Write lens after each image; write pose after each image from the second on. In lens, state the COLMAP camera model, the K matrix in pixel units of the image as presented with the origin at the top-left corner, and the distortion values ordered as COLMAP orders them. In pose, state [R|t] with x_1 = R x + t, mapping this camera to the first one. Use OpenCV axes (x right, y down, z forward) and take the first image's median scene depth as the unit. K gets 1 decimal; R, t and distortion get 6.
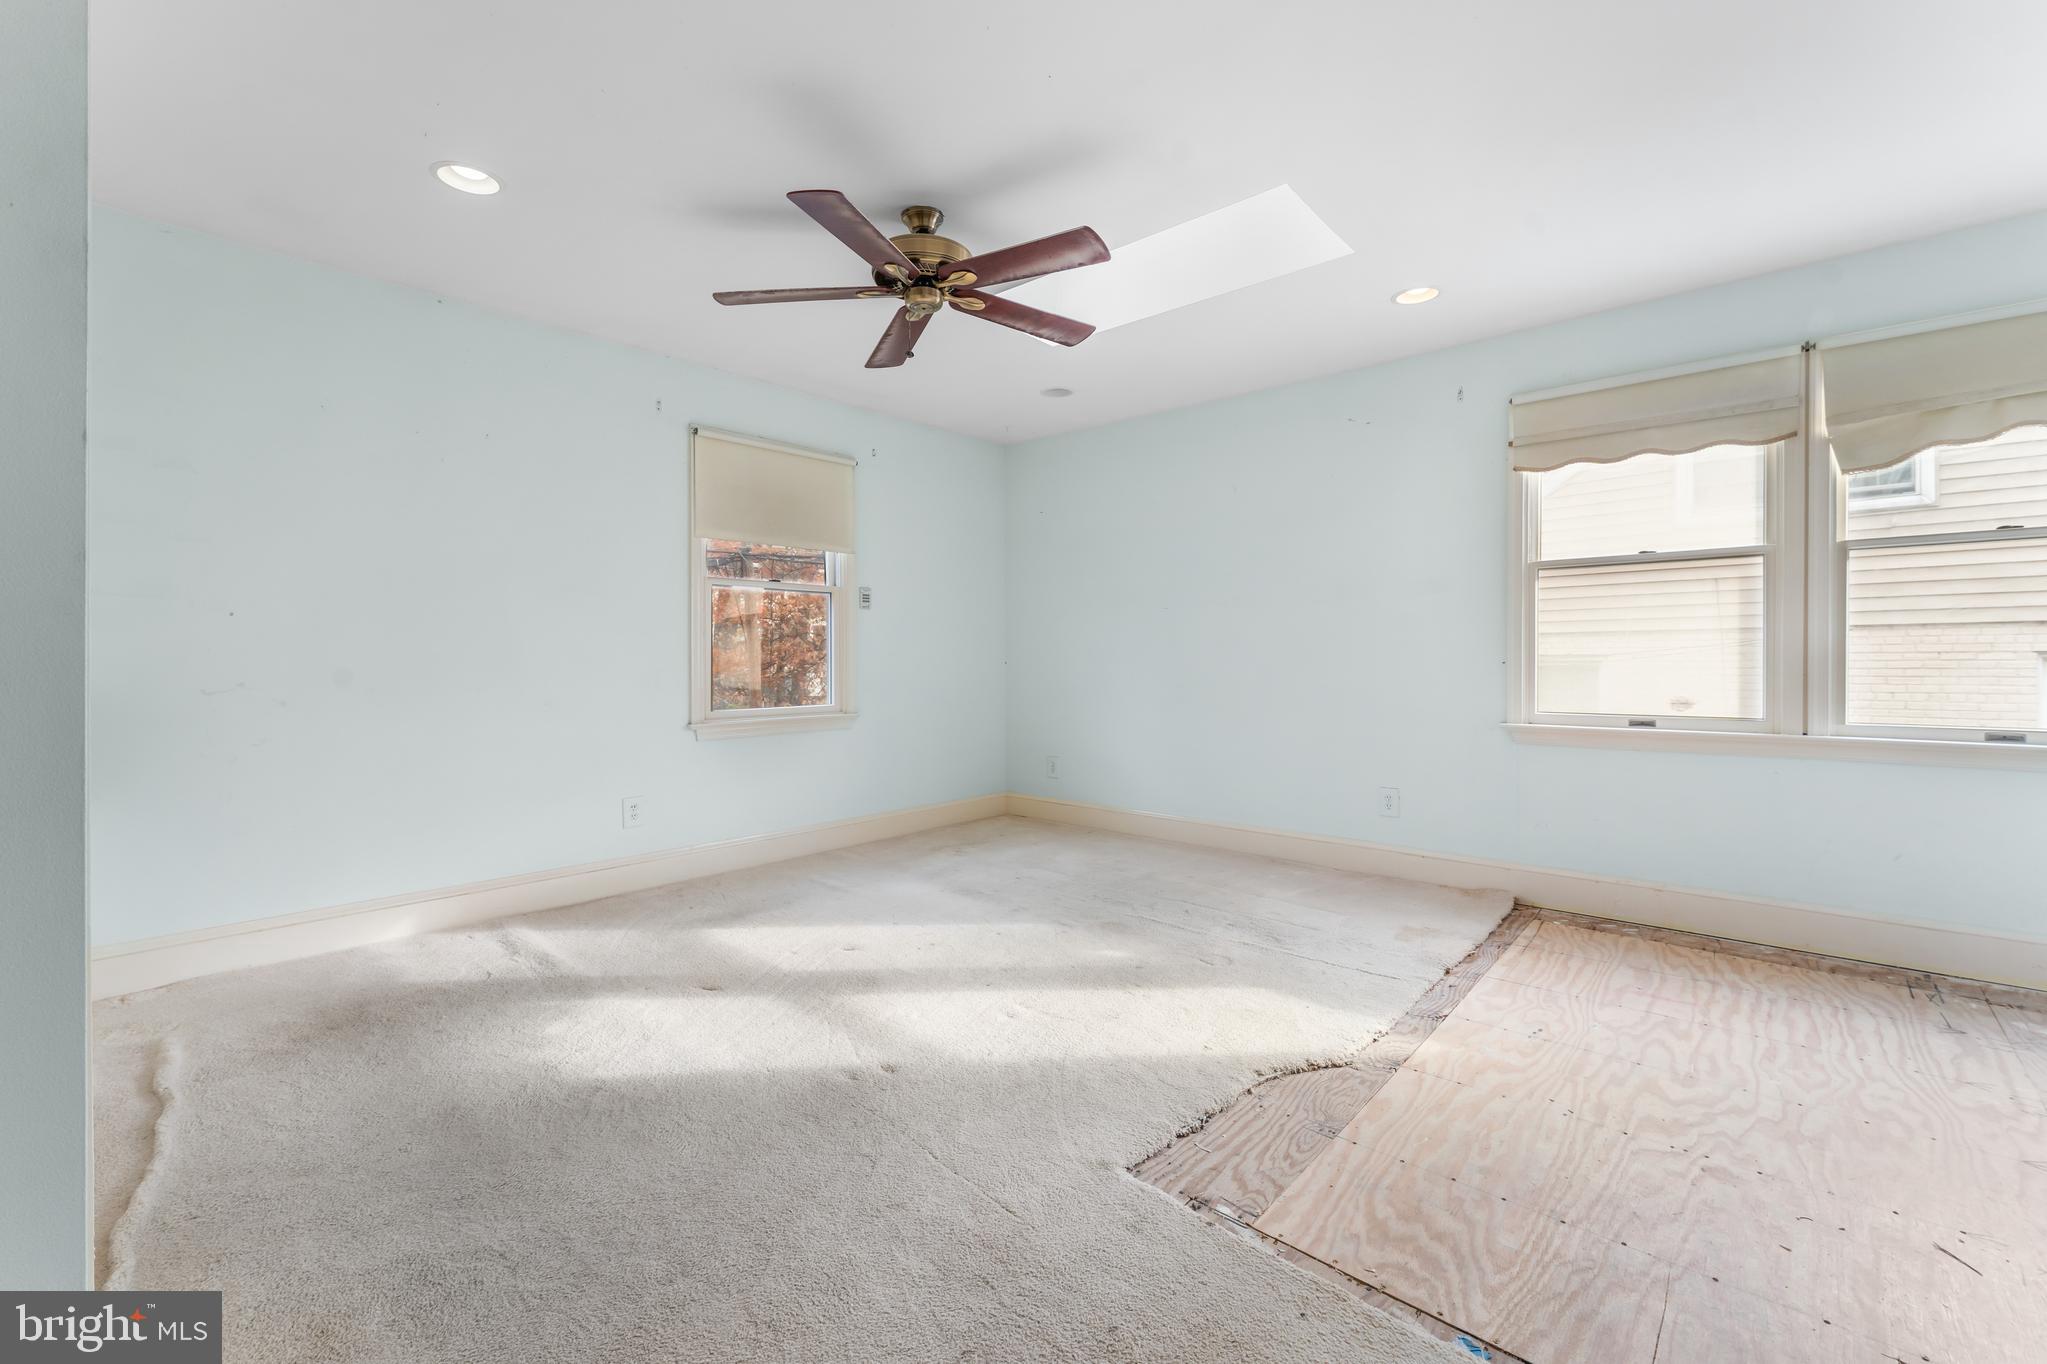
lens RADIAL K [[843.8, 0, 1032.6], [0, 843.8, 644.1], [0, 0, 1]] dist [0.000804, -0.000088]
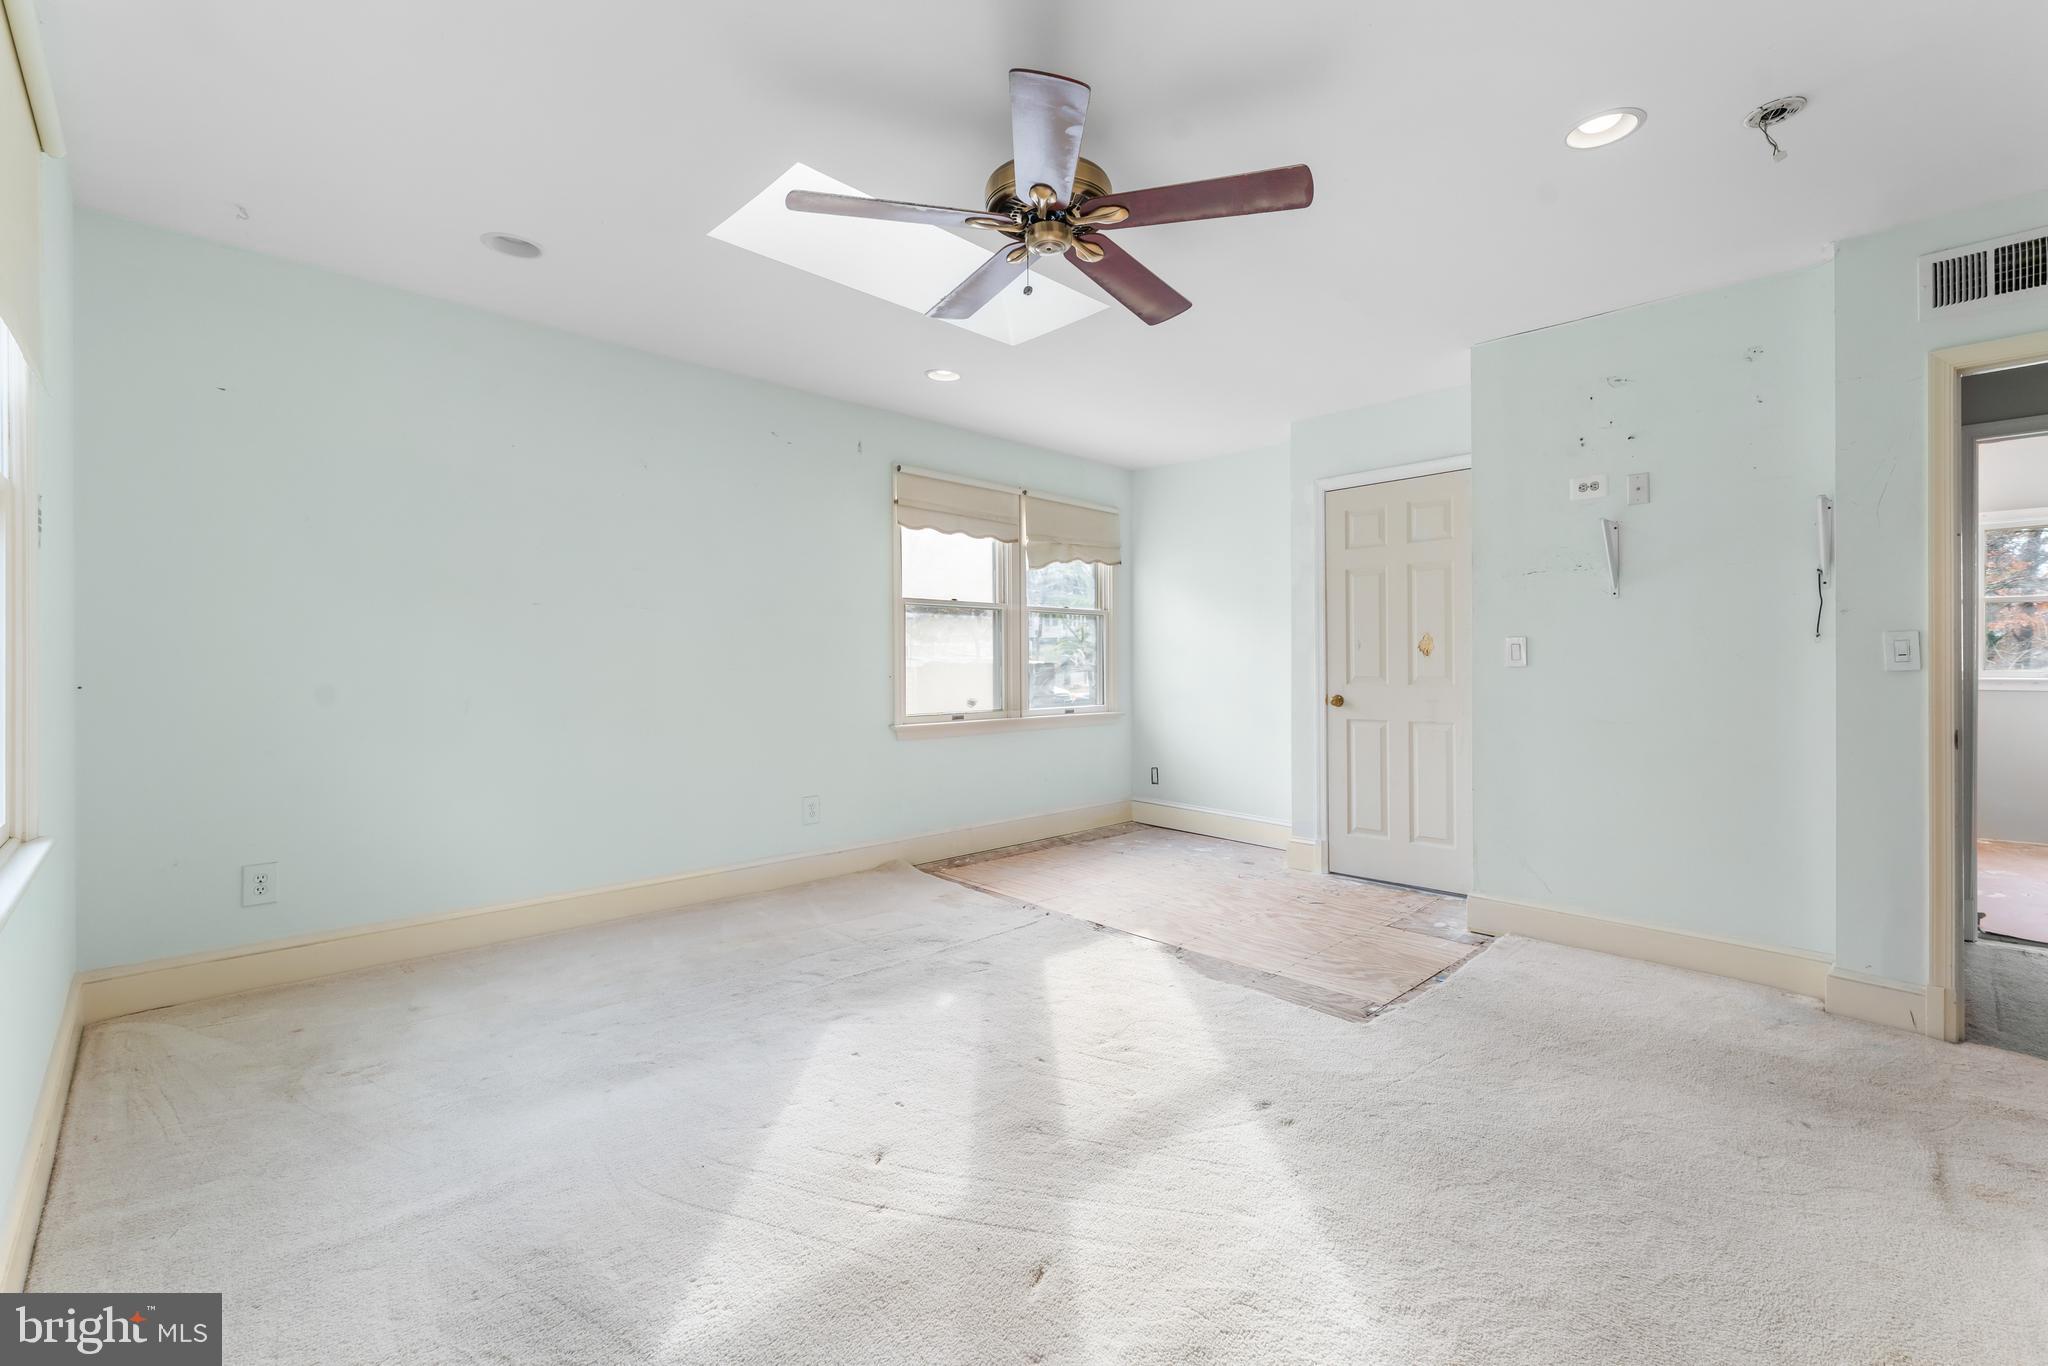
lens RADIAL K [[872.3, 0, 1024.3], [0, 872.3, 652.2], [0, 0, 1]] dist [0.001625, 0.000113]
pose [[0.082067, 0.015856, 0.996501, -0.872871], [-0.017037, 0.999750, -0.014505, 0.001210], [-0.996481, -0.015787, 0.082317, 0.872329]]
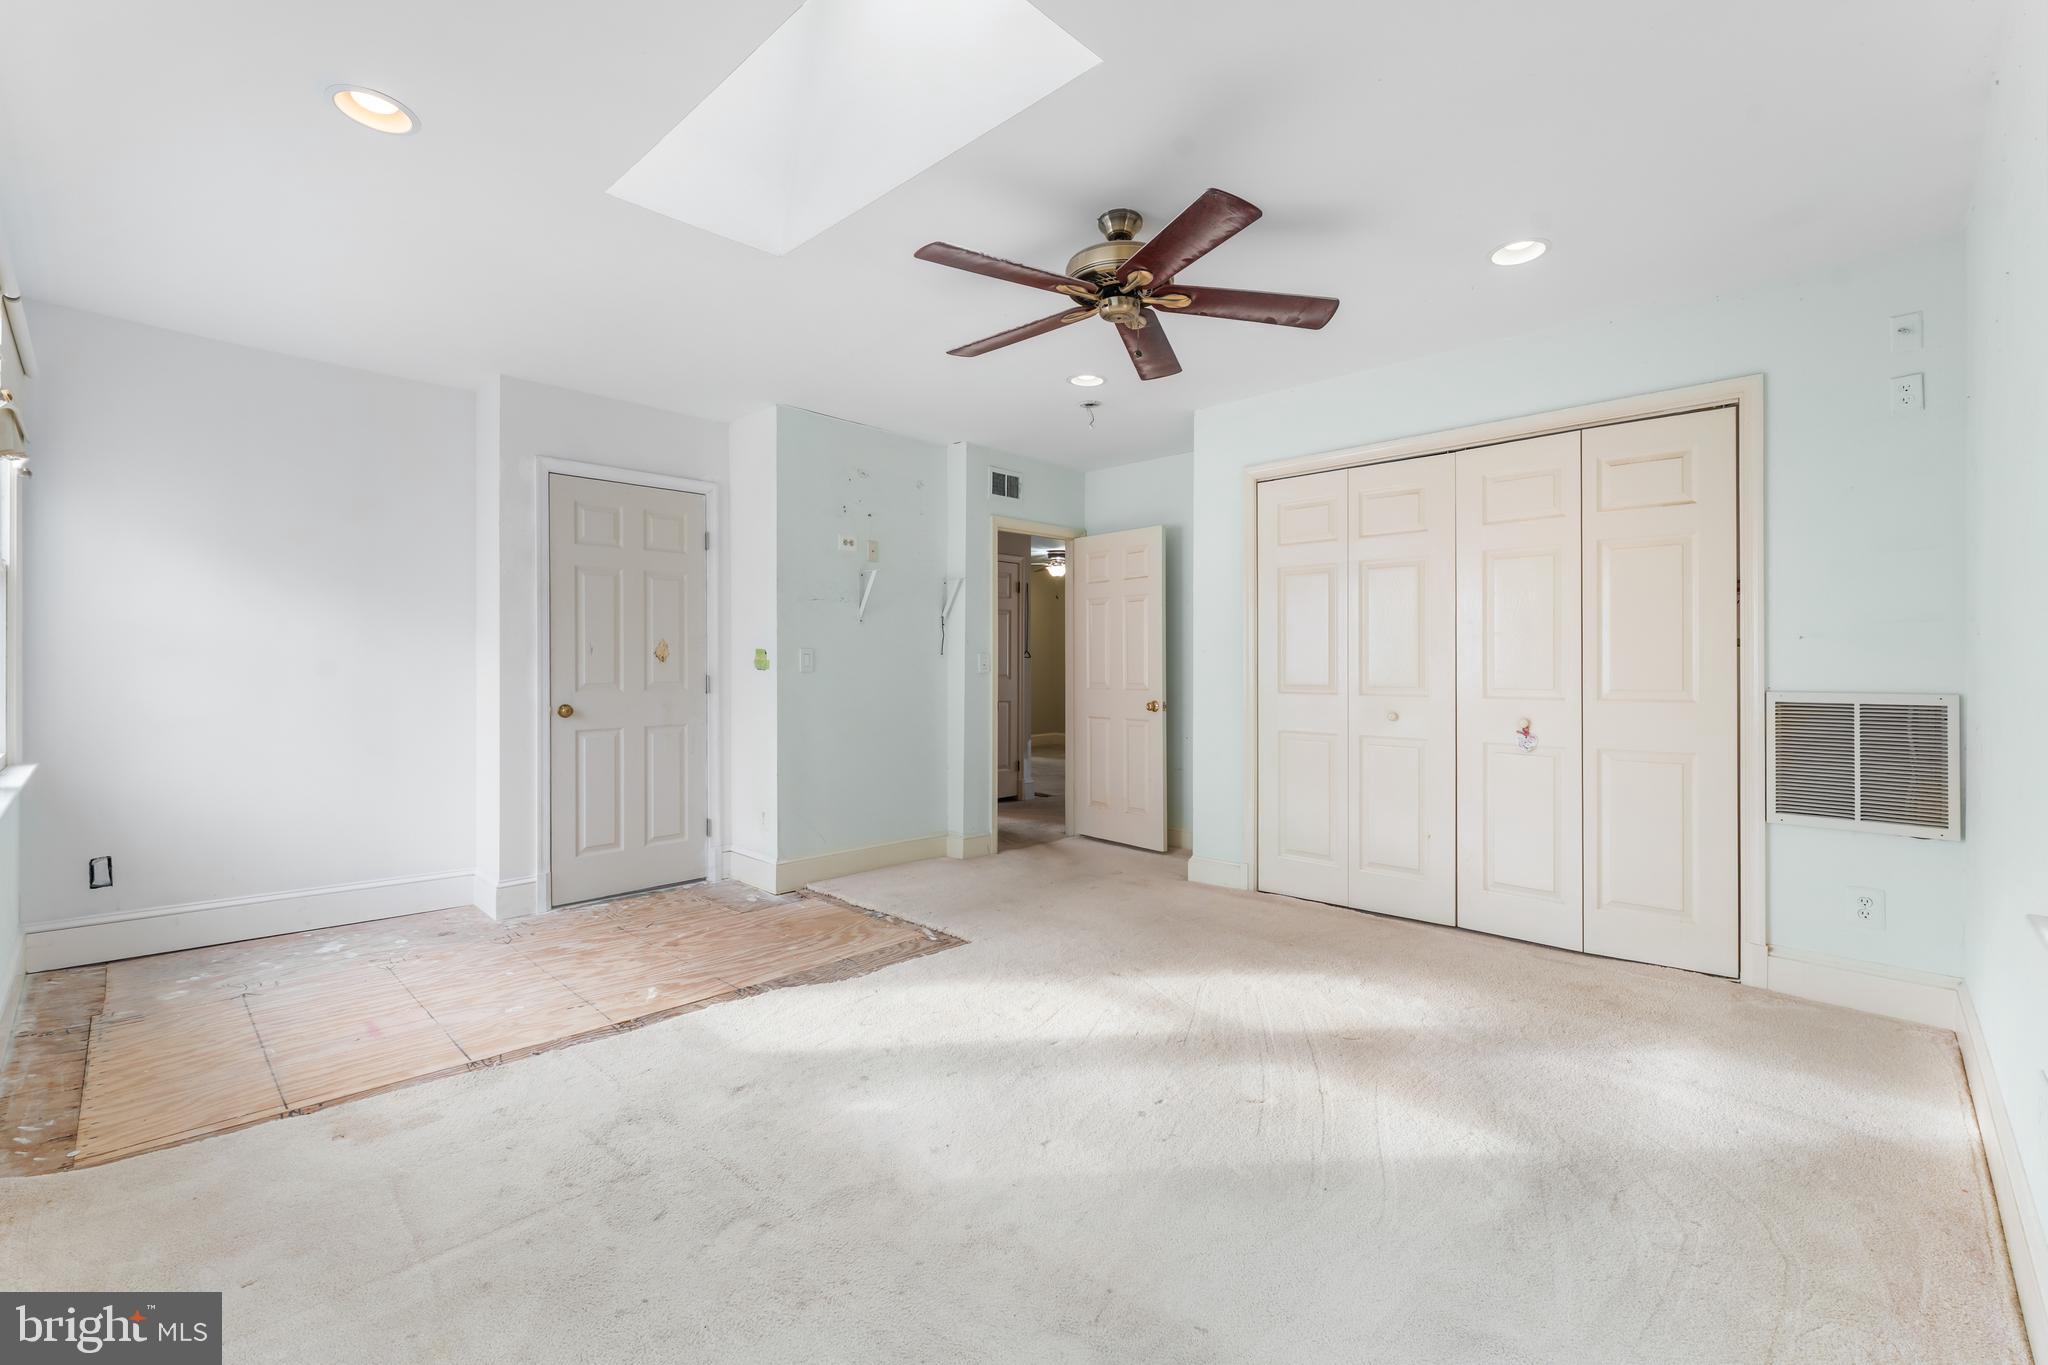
lens RADIAL K [[872.3, 0, 1024.3], [0, 872.3, 651.7], [0, 0, 1]] dist [0.001625, 0.000113]
pose [[-0.998866, 0.001064, 0.047593, -0.062083], [-0.000640, 0.999359, -0.035781, 0.010810], [-0.047601, -0.035771, -0.998226, 1.808677]]
